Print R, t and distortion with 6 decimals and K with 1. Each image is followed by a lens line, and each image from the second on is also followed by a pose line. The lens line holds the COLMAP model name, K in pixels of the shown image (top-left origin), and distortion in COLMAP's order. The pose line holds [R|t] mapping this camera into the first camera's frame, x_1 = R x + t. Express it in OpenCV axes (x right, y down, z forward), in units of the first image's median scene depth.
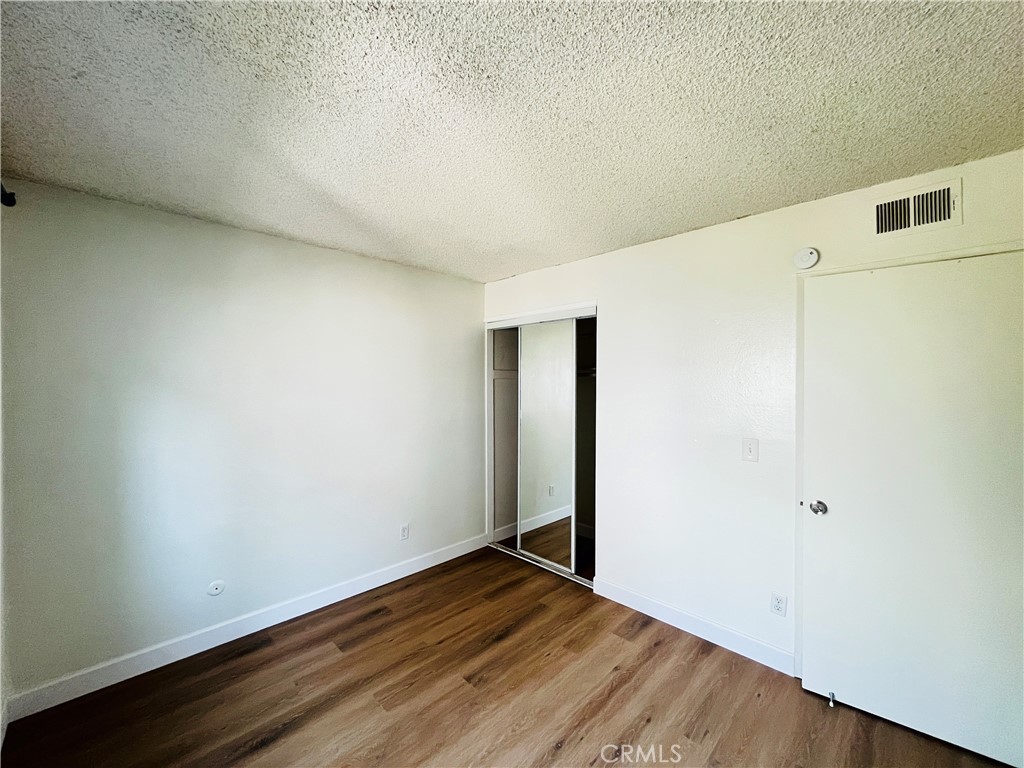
lens RADIAL K [[411.5, 0, 510.5], [0, 411.5, 381.4], [0, 0, 1]] dist [-0.002884, -0.000875]
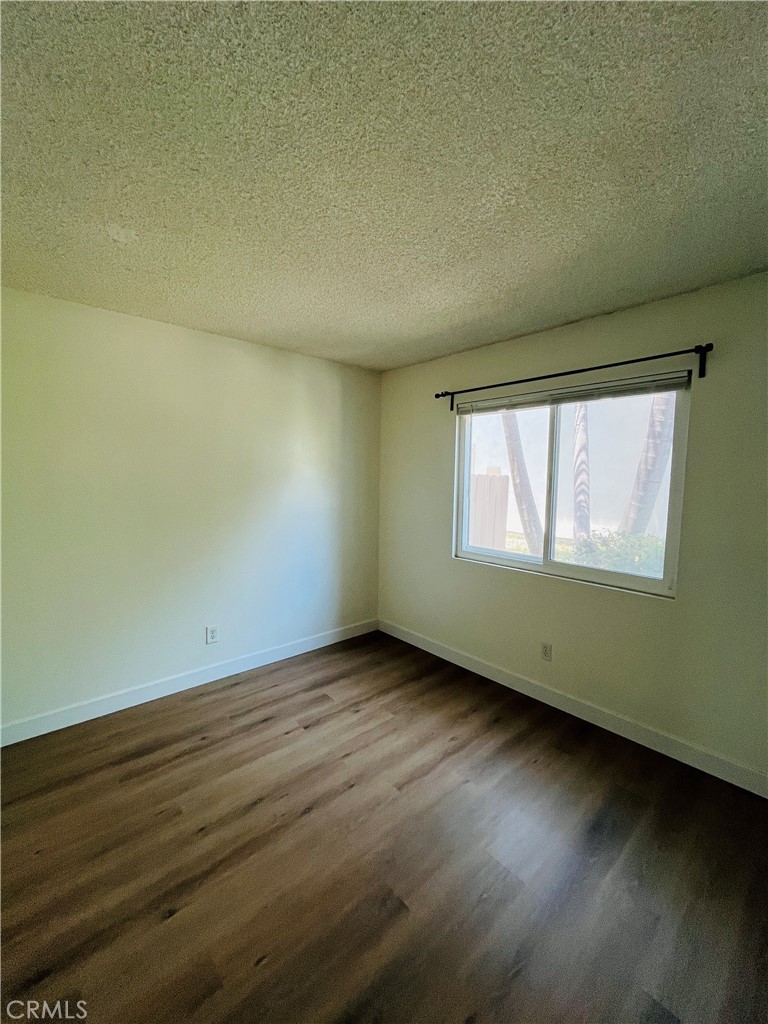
lens RADIAL K [[411.5, 0, 386.2], [0, 411.5, 512.6], [0, 0, 1]] dist [-0.002884, -0.000875]
pose [[-0.998718, -0.015850, 0.048076, -0.091092], [-0.011320, 0.995596, 0.093065, 0.010726], [-0.049340, 0.092401, -0.994499, 1.449035]]
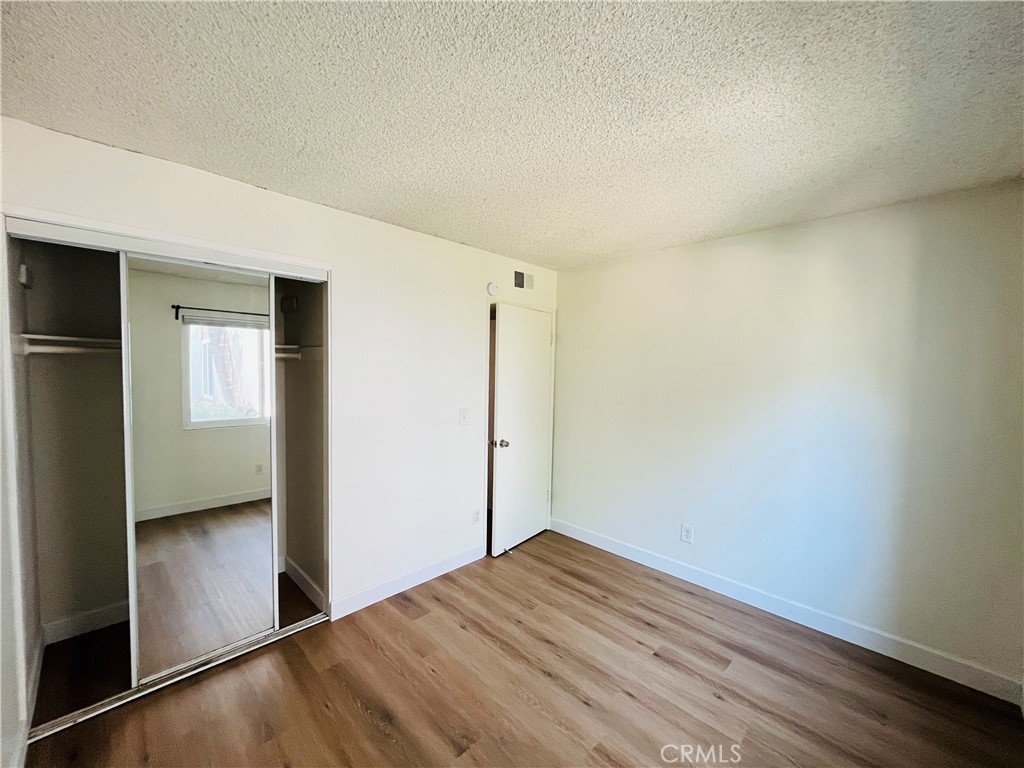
lens RADIAL K [[411.5, 0, 509.7], [0, 411.5, 384.9], [0, 0, 1]] dist [-0.002884, -0.000875]
pose [[-0.009638, -0.041246, 0.999103, -0.764214], [-0.017889, 0.998996, 0.041069, -0.001554], [-0.999794, -0.017477, -0.010366, 0.831638]]
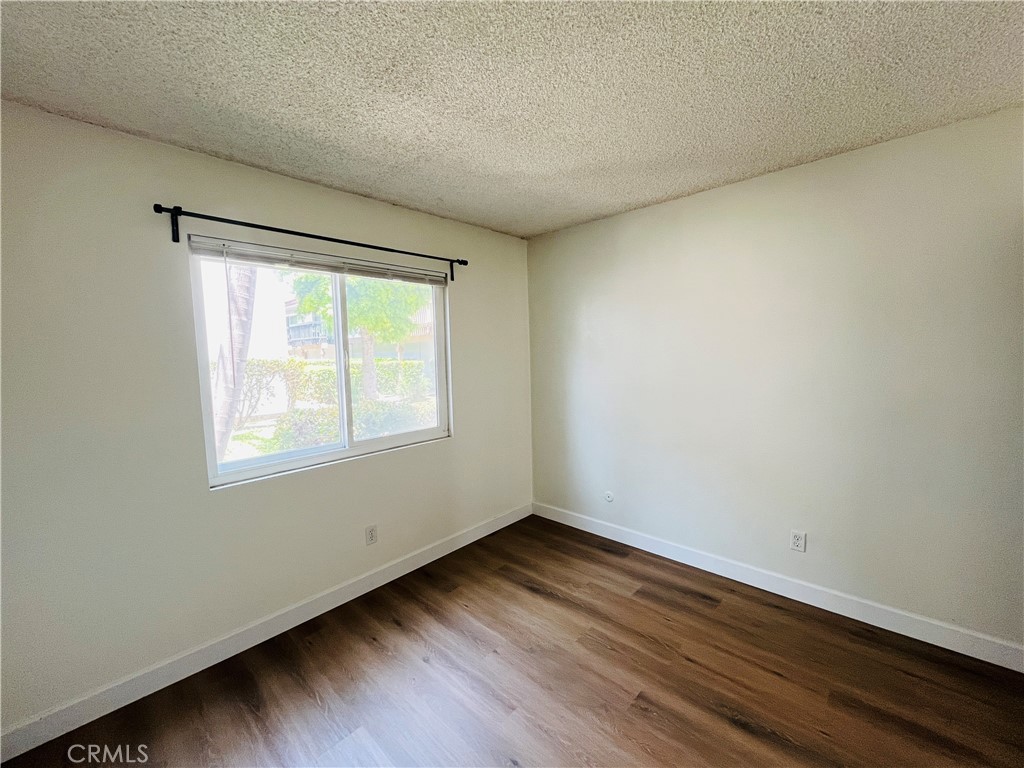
lens RADIAL K [[411.5, 0, 511.4], [0, 411.5, 383.7], [0, 0, 1]] dist [-0.002884, -0.000875]
pose [[0.039870, 0.076326, -0.996286, 0.591355], [0.025006, 0.996690, 0.077357, 0.024128], [0.998892, -0.027997, 0.037829, 0.650588]]
